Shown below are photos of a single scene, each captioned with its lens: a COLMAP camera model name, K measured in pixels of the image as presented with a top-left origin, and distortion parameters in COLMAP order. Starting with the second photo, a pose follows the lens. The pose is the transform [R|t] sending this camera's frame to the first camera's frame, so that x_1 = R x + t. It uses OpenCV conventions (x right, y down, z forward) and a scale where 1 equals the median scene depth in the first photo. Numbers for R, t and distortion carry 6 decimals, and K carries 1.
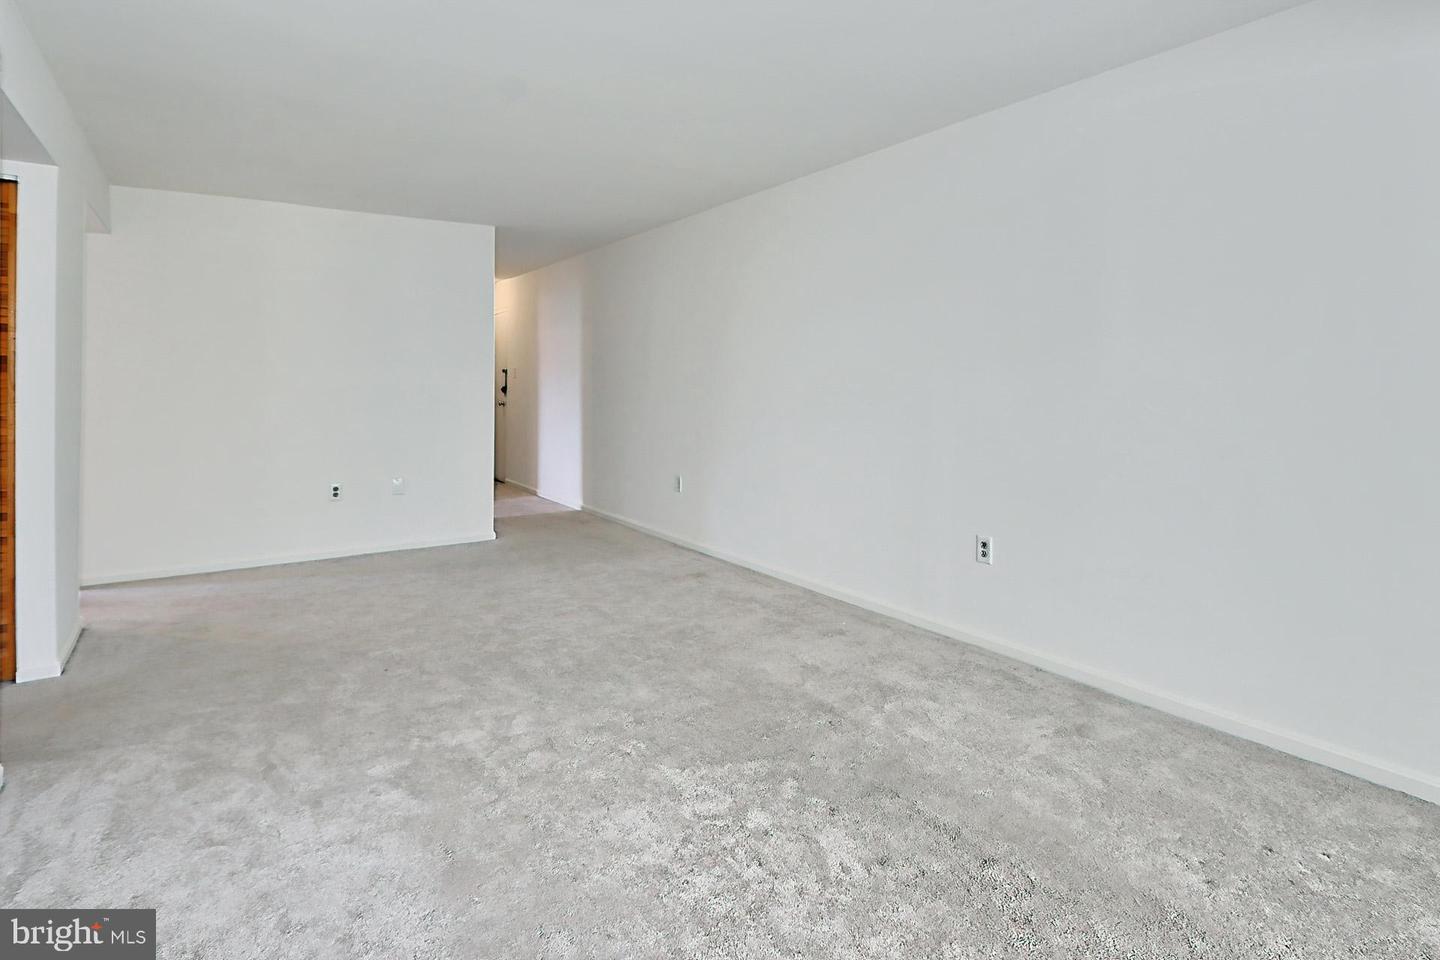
lens RADIAL K [[745.7, 0, 718.3], [0, 745.7, 371.3], [0, 0, 1]] dist [-0.006681, -0.000029]
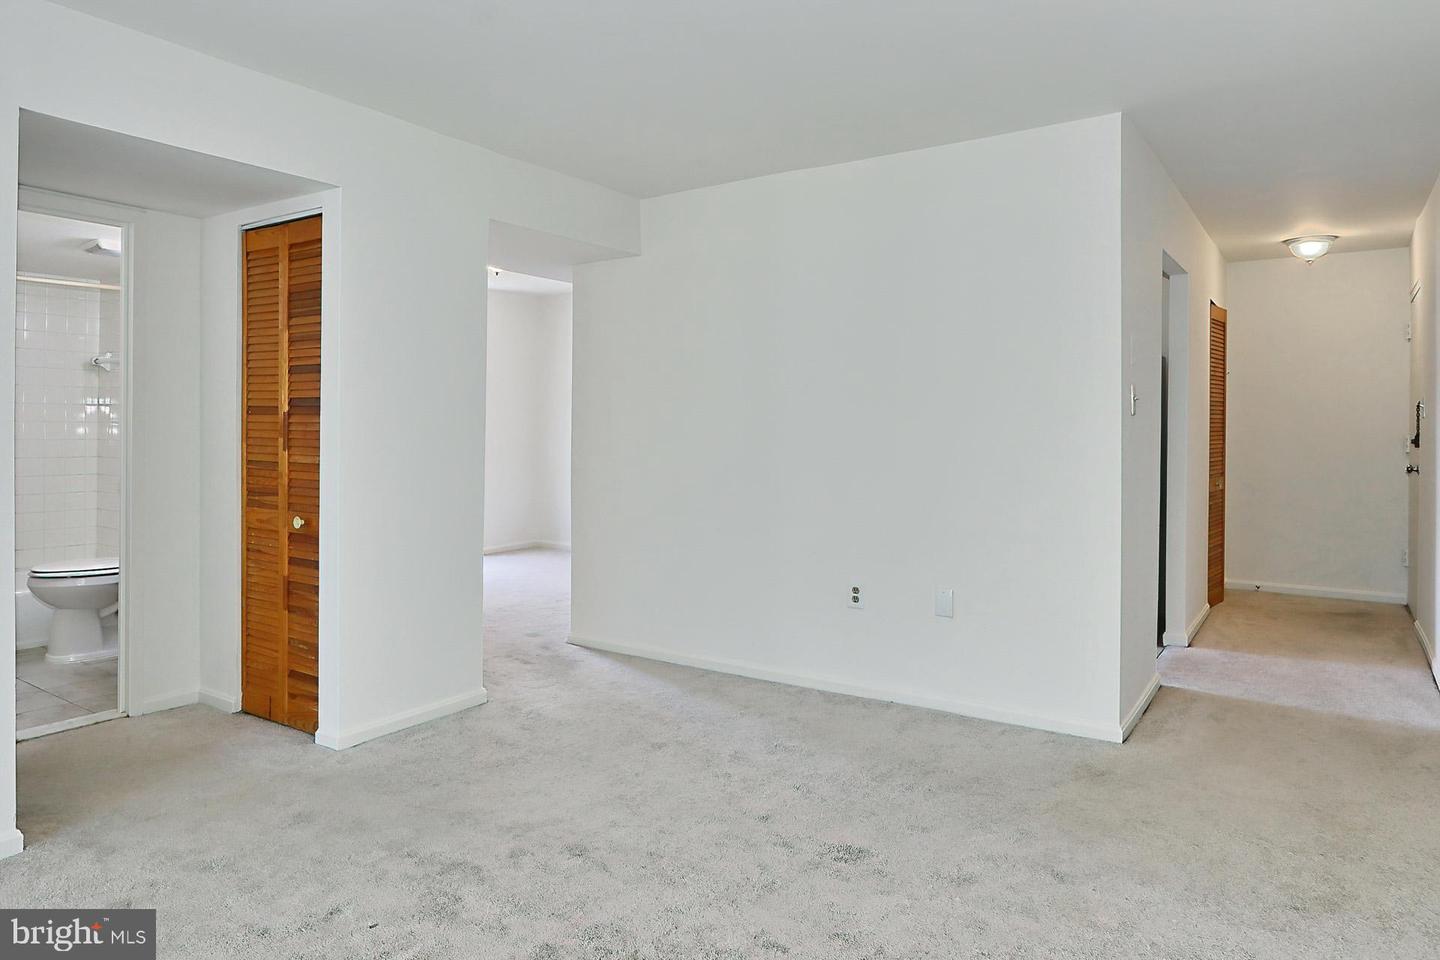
lens RADIAL K [[937.0, 0, 715.8], [0, 937.0, 426.1], [0, 0, 1]] dist [-0.023828, 0.000870]
pose [[0.367219, 0.003801, -0.930127, 0.287901], [0.012390, 0.999883, 0.008978, 0.008524], [0.930052, -0.014821, 0.367129, 0.841203]]
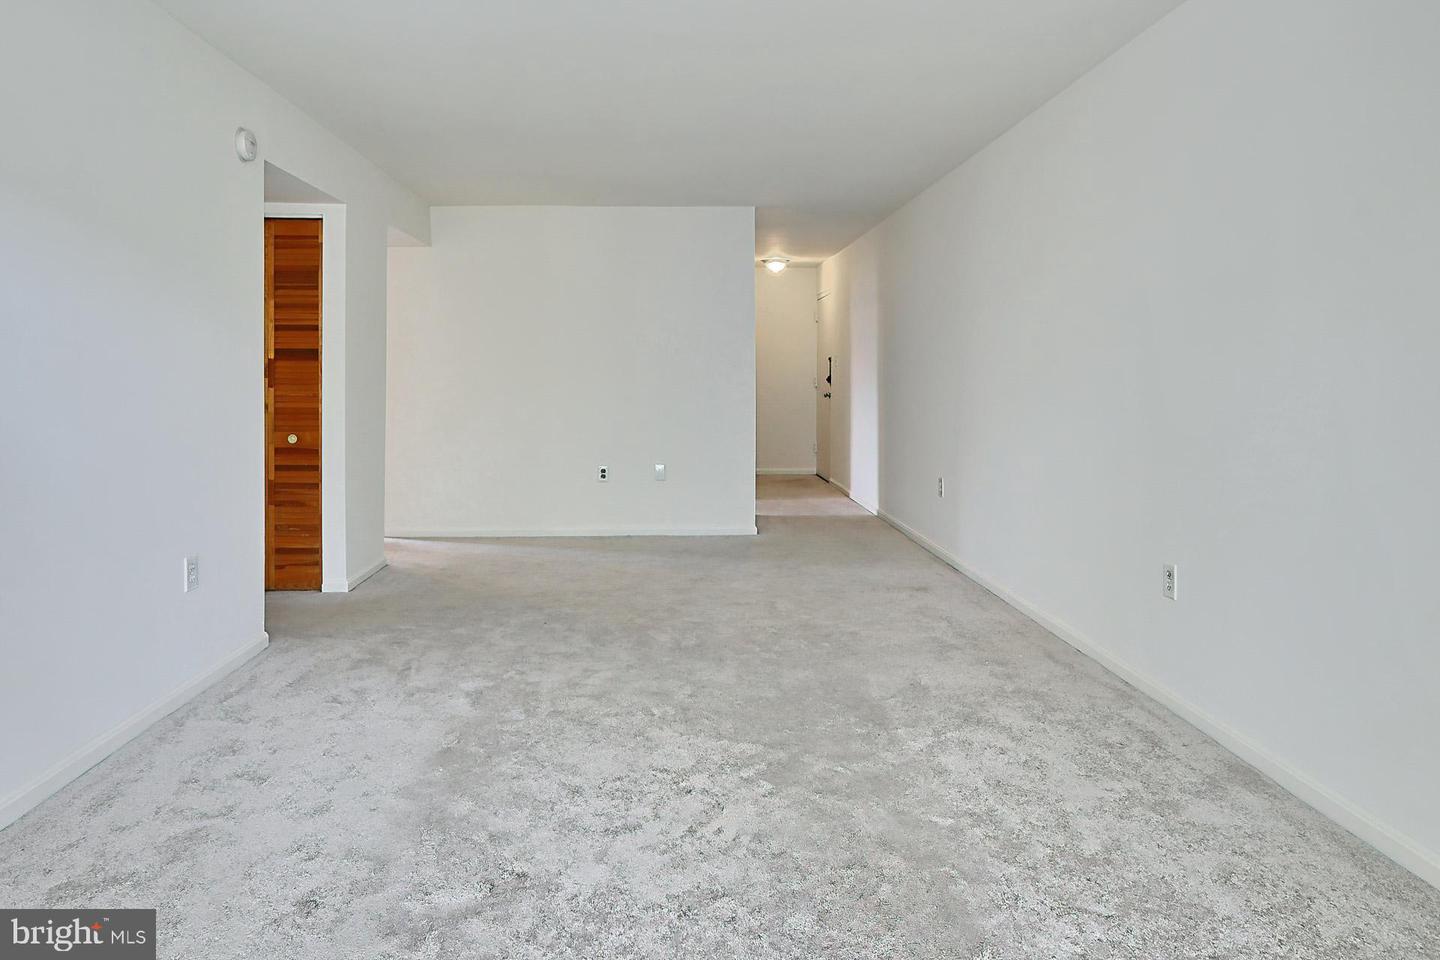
lens RADIAL K [[919.1, 0, 725.4], [0, 919.1, 373.4], [0, 0, 1]] dist [0.000859, 0.000097]
pose [[0.858125, -0.003534, -0.513428, 0.437613], [0.010623, 0.999884, 0.010872, 0.010395], [0.513330, -0.014784, 0.858064, -0.042576]]
